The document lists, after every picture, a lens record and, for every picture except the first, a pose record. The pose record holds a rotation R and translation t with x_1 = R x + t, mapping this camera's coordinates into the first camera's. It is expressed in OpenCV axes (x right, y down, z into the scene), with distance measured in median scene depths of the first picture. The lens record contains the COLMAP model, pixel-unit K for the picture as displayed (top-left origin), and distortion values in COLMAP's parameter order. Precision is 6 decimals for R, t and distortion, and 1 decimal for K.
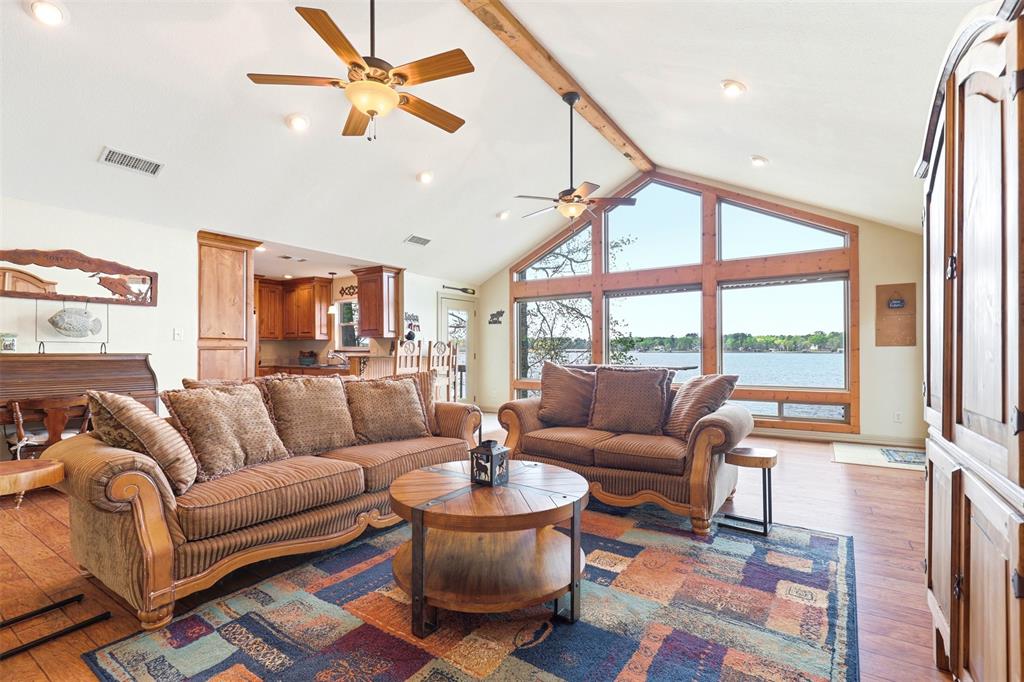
lens RADIAL K [[472.3, 0, 512.9], [0, 472.3, 347.6], [0, 0, 1]] dist [0.001567, 0.000347]
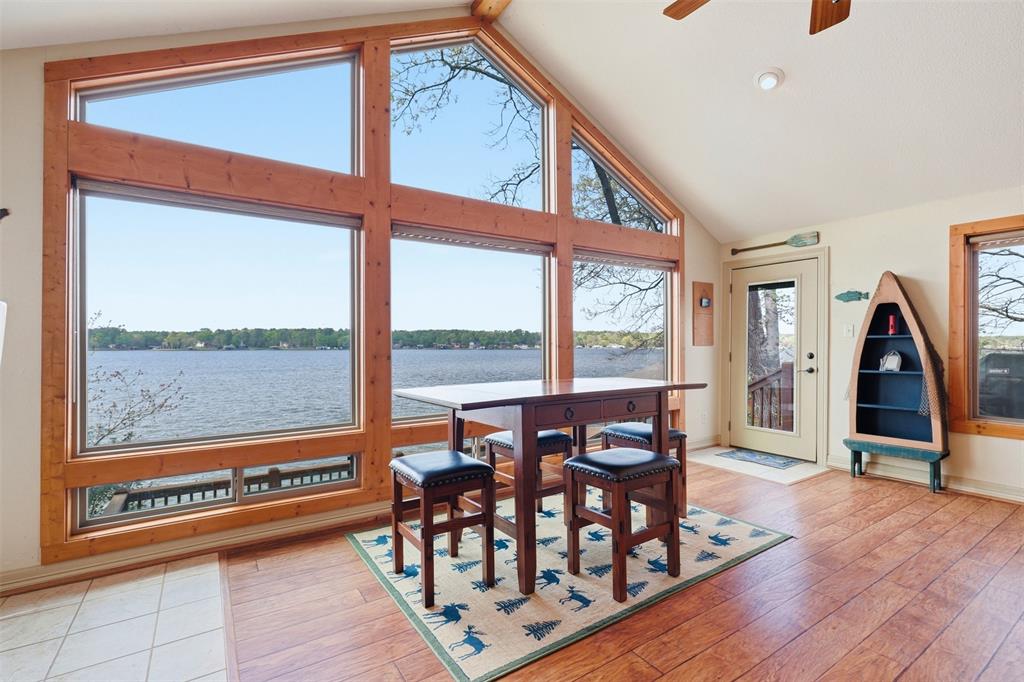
lens RADIAL K [[472.3, 0, 512.9], [0, 472.3, 347.6], [0, 0, 1]] dist [0.001567, 0.000347]
pose [[0.381056, -0.003265, 0.924546, -0.201932], [-0.001881, 0.999989, 0.004307, -0.000932], [-0.924550, -0.003380, 0.381045, 0.794371]]
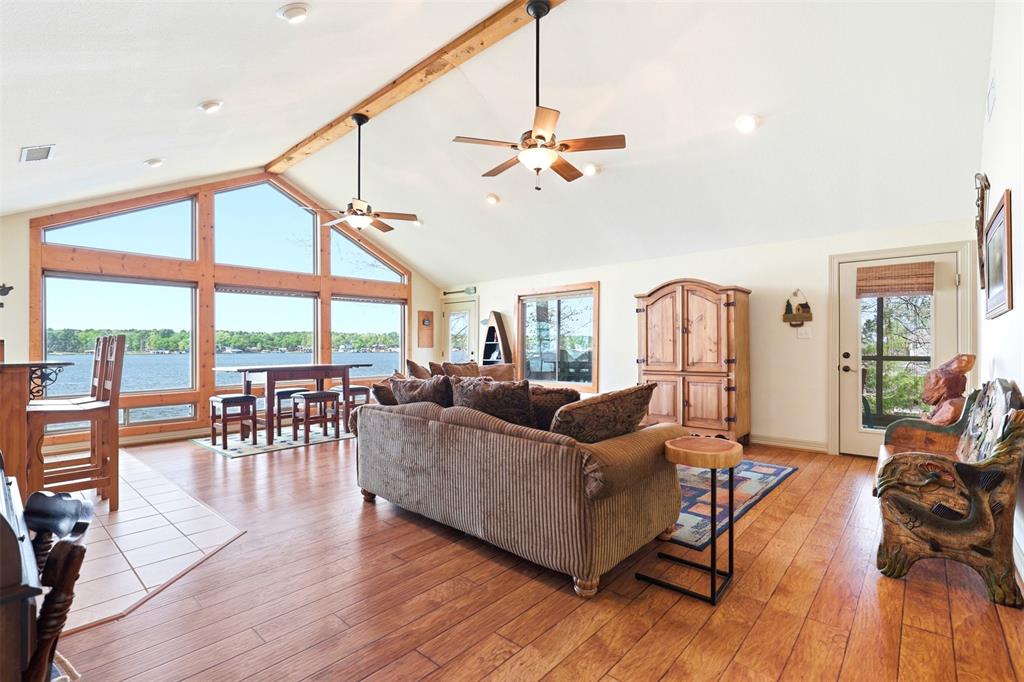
lens RADIAL K [[472.3, 0, 512.9], [0, 472.3, 347.6], [0, 0, 1]] dist [0.001567, 0.000347]
pose [[0.131095, 0.001566, 0.991369, -0.665856], [0.001688, 0.999997, -0.001803, 0.000977], [-0.991368, 0.001910, 0.131092, 0.374337]]
